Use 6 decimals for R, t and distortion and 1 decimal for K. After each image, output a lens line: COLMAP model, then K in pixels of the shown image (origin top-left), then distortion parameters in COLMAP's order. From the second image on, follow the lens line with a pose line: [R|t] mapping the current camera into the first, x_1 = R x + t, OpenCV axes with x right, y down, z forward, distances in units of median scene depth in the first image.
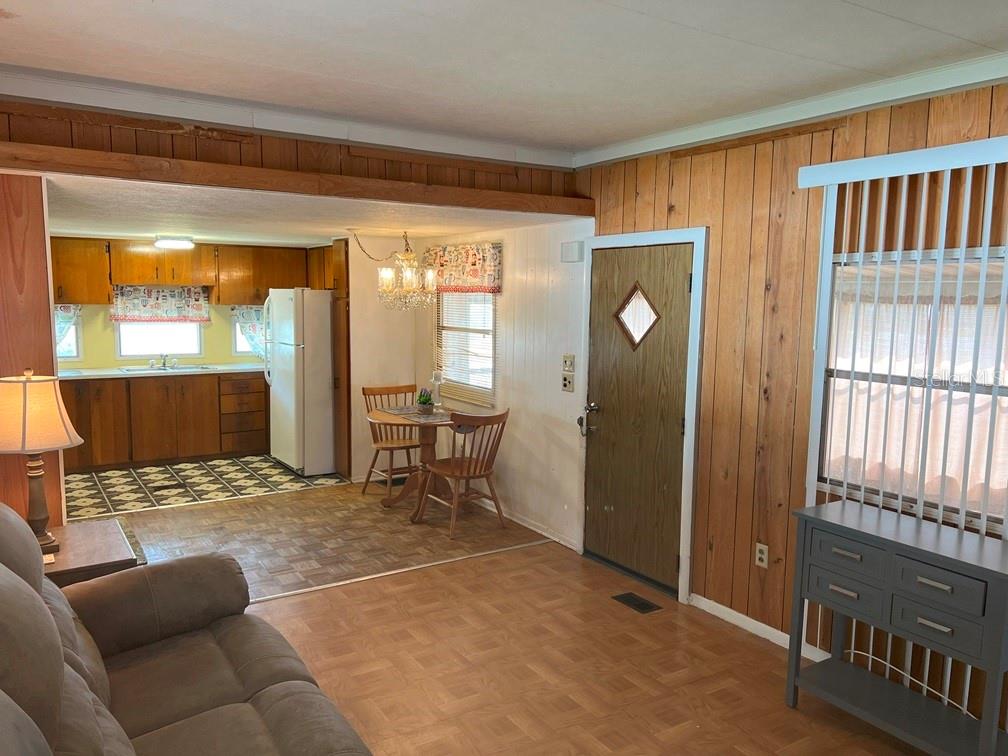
lens RADIAL K [[764.2, 0, 496.9], [0, 764.2, 381.5], [0, 0, 1]] dist [0.066251, -0.069545]
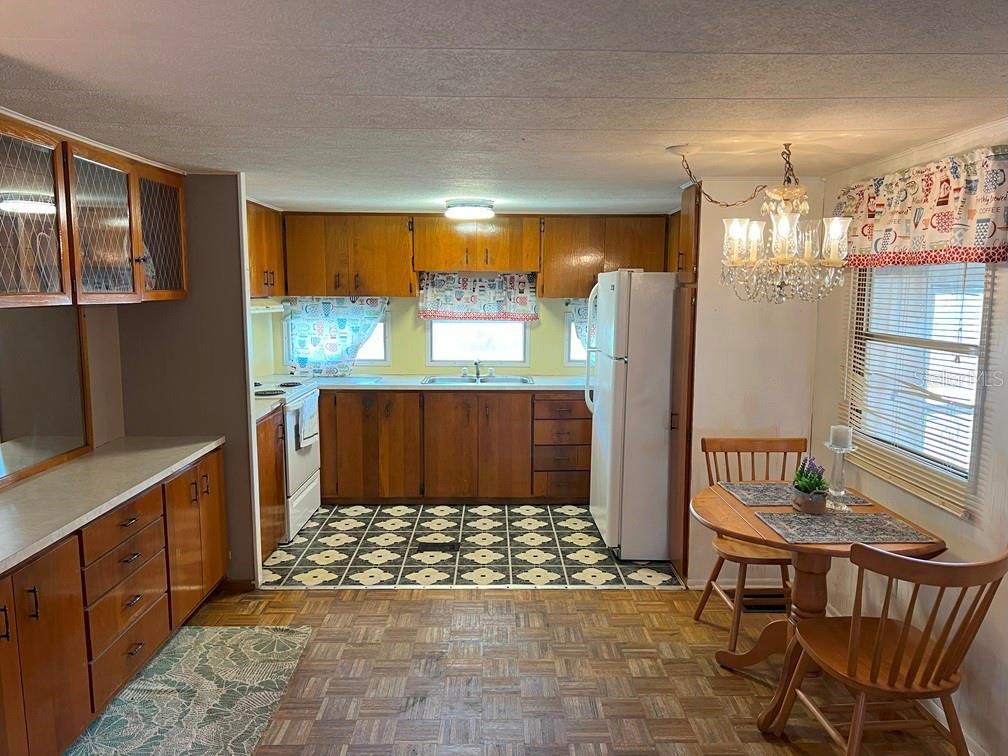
lens RADIAL K [[756.1, 0, 511.1], [0, 756.1, 382.7], [0, 0, 1]] dist [0.072990, -0.080537]
pose [[0.854319, 0.057307, -0.516580, -0.006047], [-0.054877, 0.998293, 0.019989, -0.034585], [0.516844, 0.011271, 0.856006, 0.409865]]
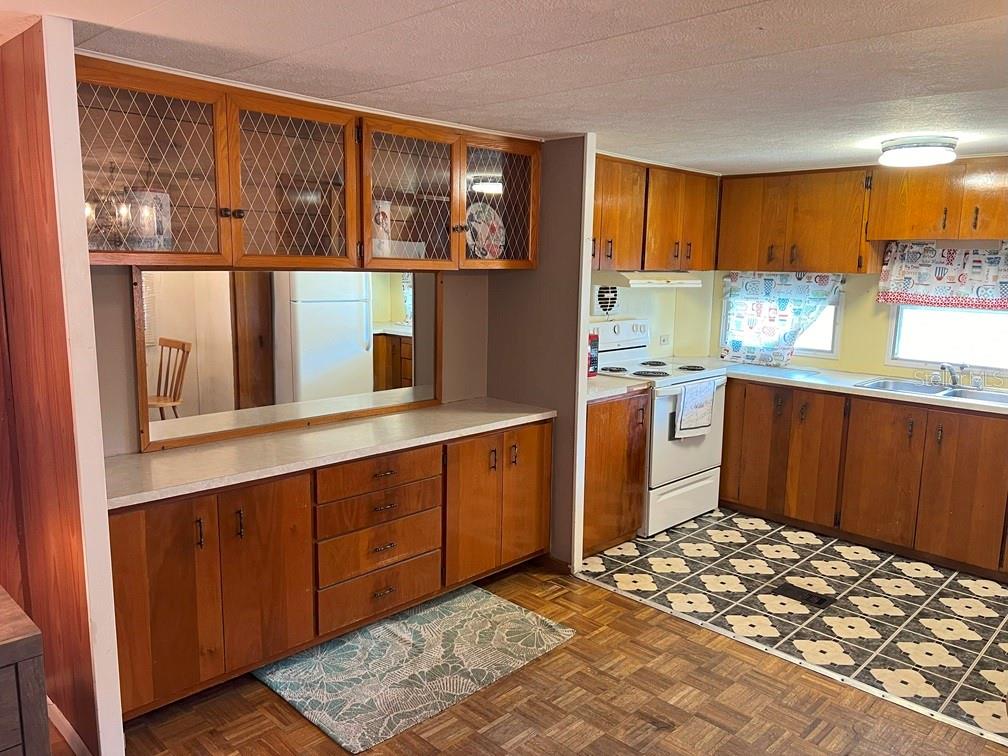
lens RADIAL K [[764.1, 0, 511.2], [0, 764.1, 379.6], [0, 0, 1]] dist [0.068782, -0.072043]
pose [[0.233524, 0.144917, -0.961491, 0.044091], [-0.129790, 0.984629, 0.116881, -0.055208], [0.963650, 0.097497, 0.248743, 0.619257]]
